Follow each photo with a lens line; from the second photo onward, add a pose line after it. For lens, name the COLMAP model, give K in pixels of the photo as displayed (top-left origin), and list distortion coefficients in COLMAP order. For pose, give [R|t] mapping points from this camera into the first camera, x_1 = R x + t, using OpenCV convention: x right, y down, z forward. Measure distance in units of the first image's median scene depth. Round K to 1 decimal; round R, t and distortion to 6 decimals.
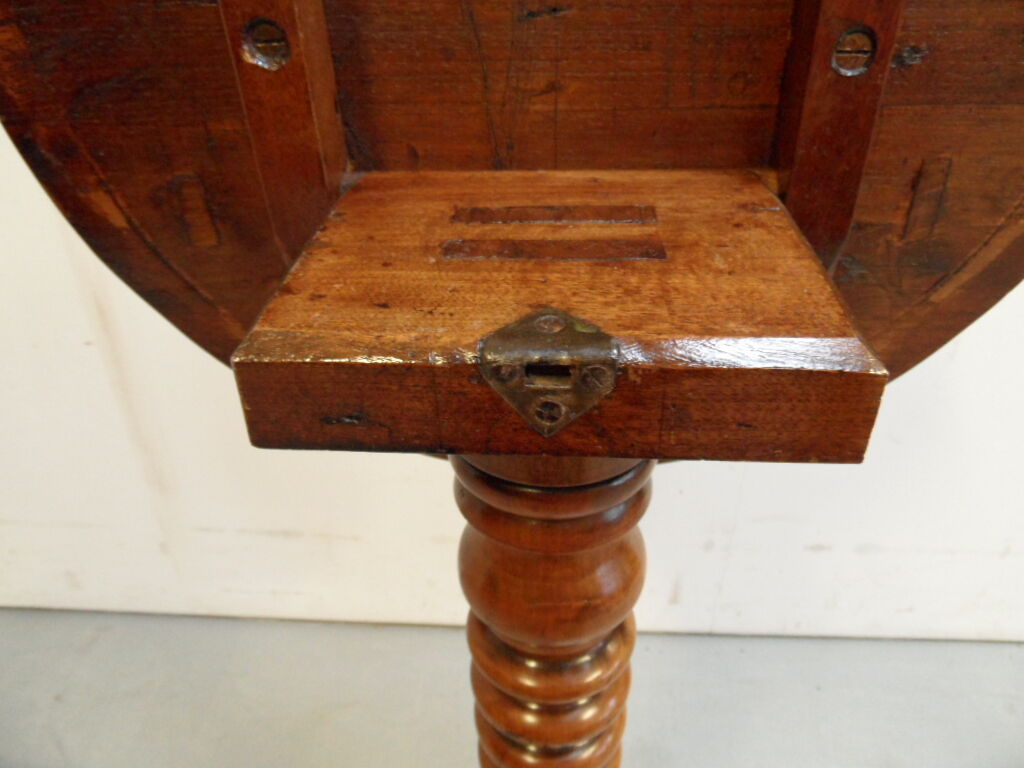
lens RADIAL K [[754.6, 0, 520.5], [0, 754.6, 384.5], [0, 0, 1]] dist [-0.029738, 0.021772]
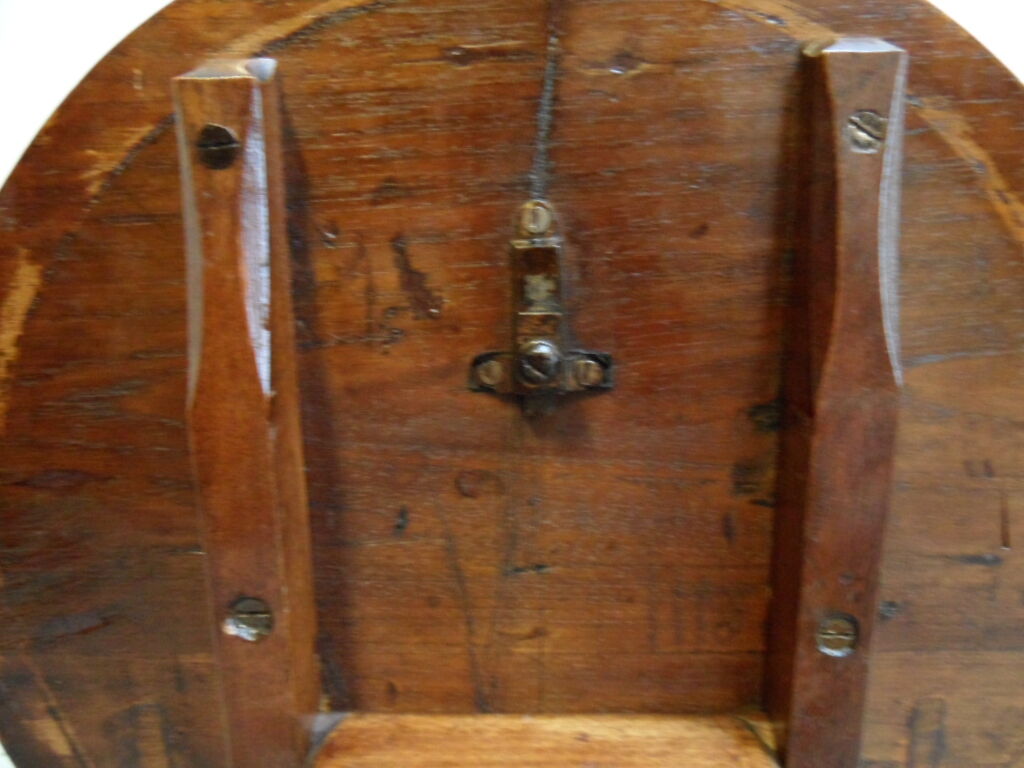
lens RADIAL K [[754.6, 0, 519.9], [0, 754.6, 381.2], [0, 0, 1]] dist [-0.029738, 0.021772]
pose [[0.998891, 0.009662, 0.046089, -0.029554], [0.008446, 0.926093, -0.377200, -0.327580], [-0.046327, 0.377171, 0.924984, -0.041678]]
